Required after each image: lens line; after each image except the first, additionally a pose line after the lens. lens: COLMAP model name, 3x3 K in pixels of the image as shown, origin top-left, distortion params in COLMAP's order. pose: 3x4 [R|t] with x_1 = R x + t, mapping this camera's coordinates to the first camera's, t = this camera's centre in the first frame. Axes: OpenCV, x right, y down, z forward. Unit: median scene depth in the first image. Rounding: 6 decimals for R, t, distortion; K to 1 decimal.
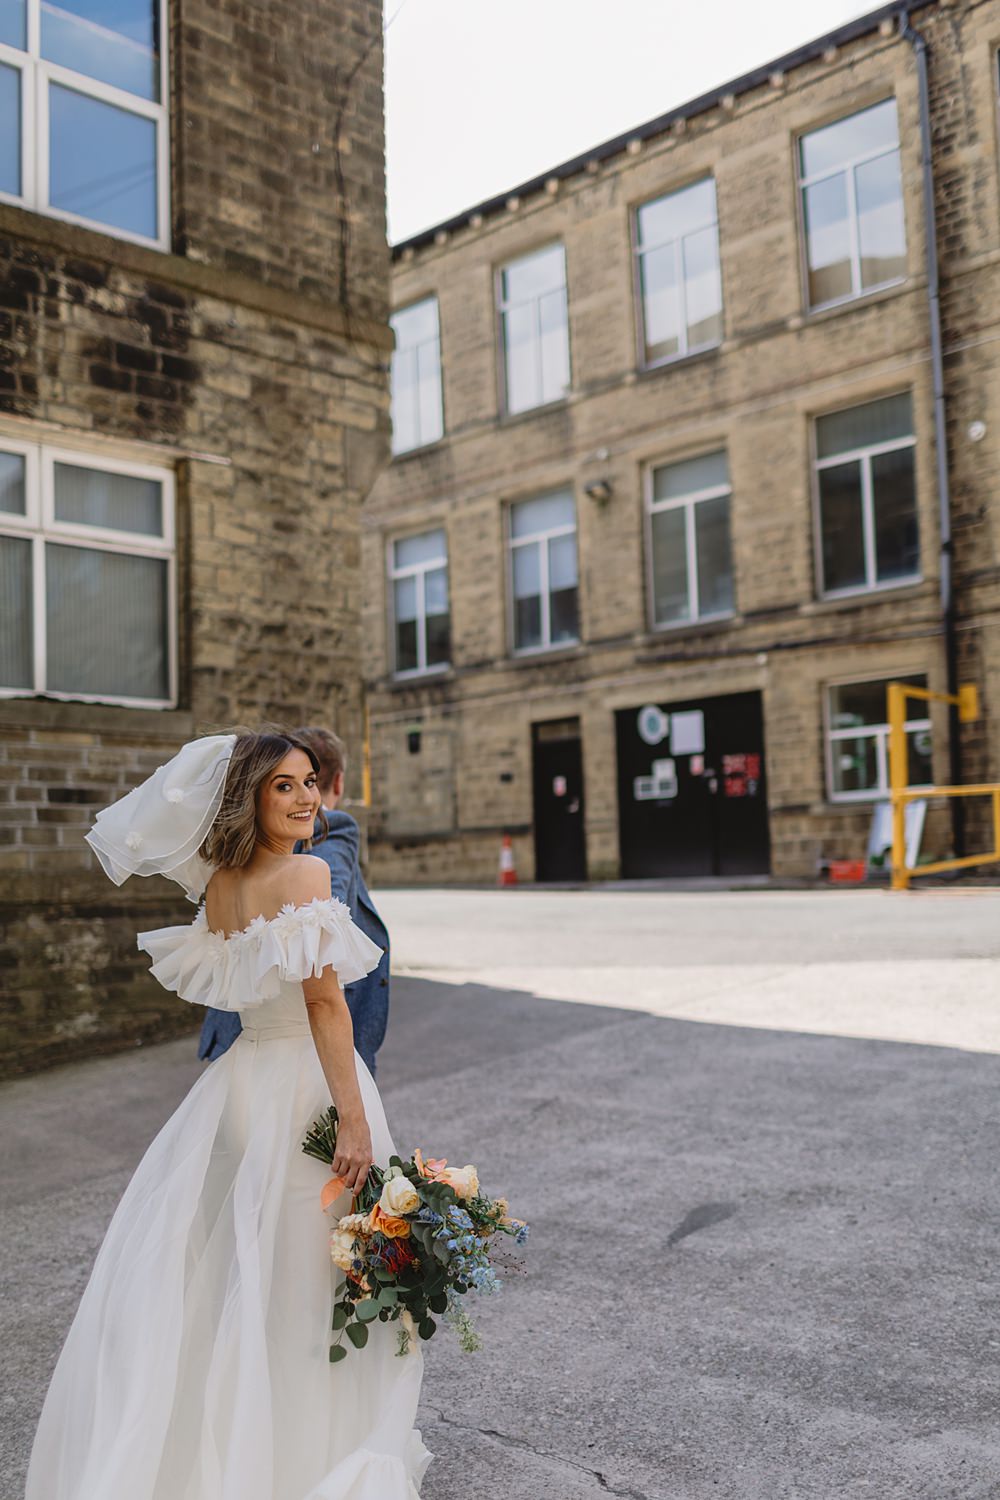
lens RADIAL K [[1498.8, 0, 543.3], [0, 1498.8, 775.3], [0, 0, 1]] dist [0.005280, -0.007478]
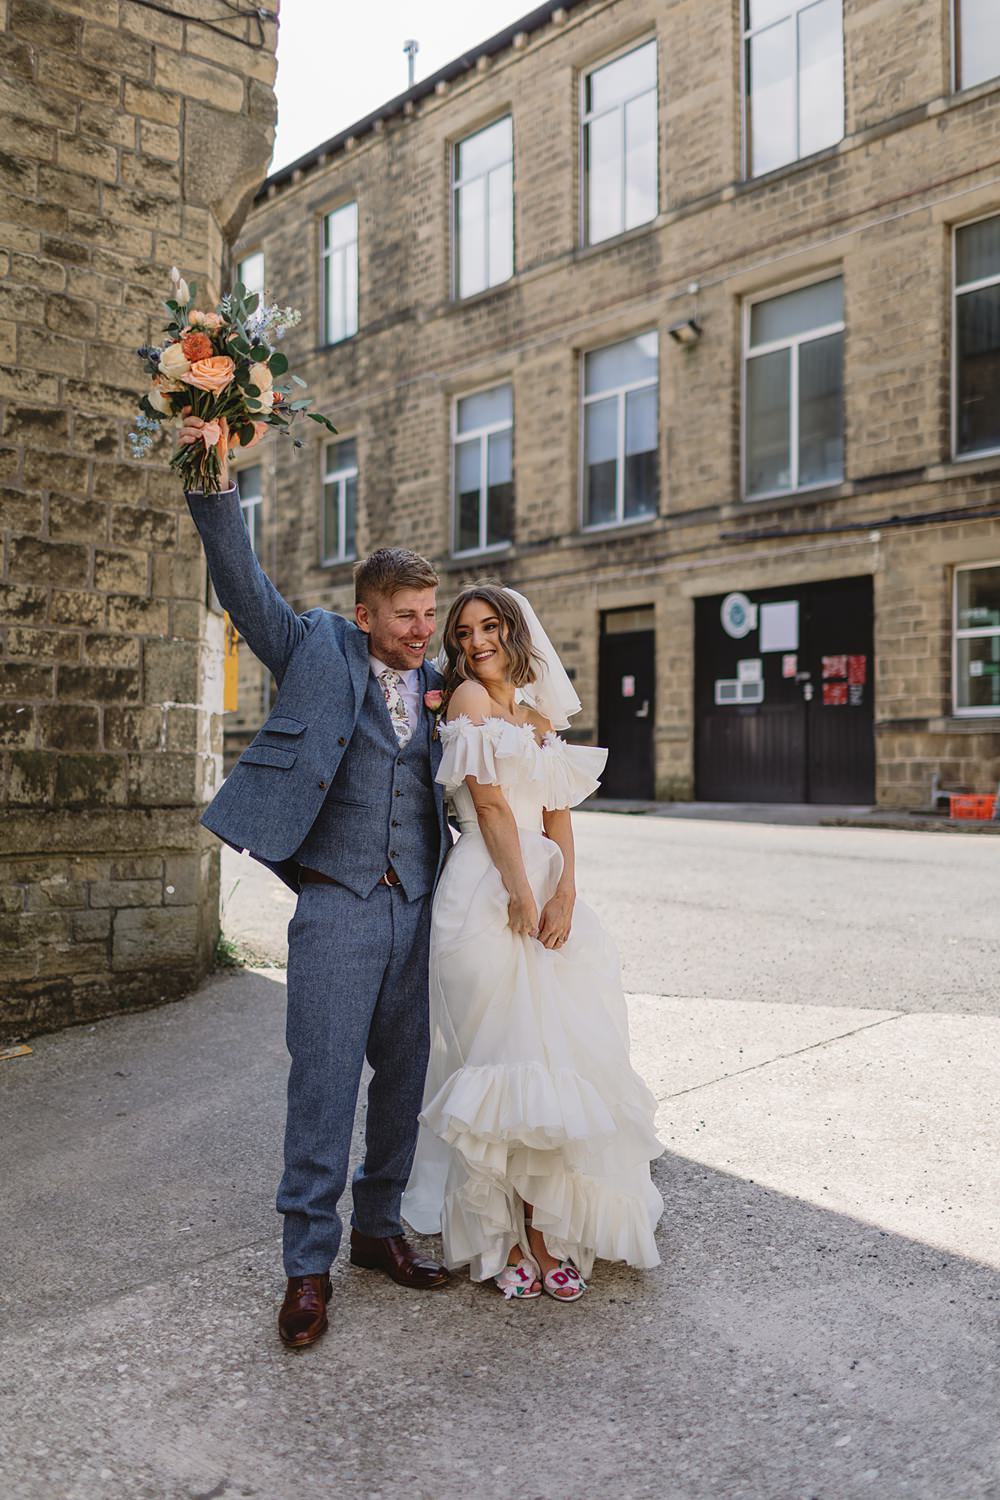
lens RADIAL K [[1498.4, 0, 500.0], [0, 1498.4, 750.0], [0, 0, 1]] dist [0.002479, 0.000717]
pose [[0.994072, 0.037132, -0.102187, 0.029368], [-0.031688, 0.998017, 0.054387, -0.000659], [0.104004, -0.050826, 0.993277, 0.159005]]
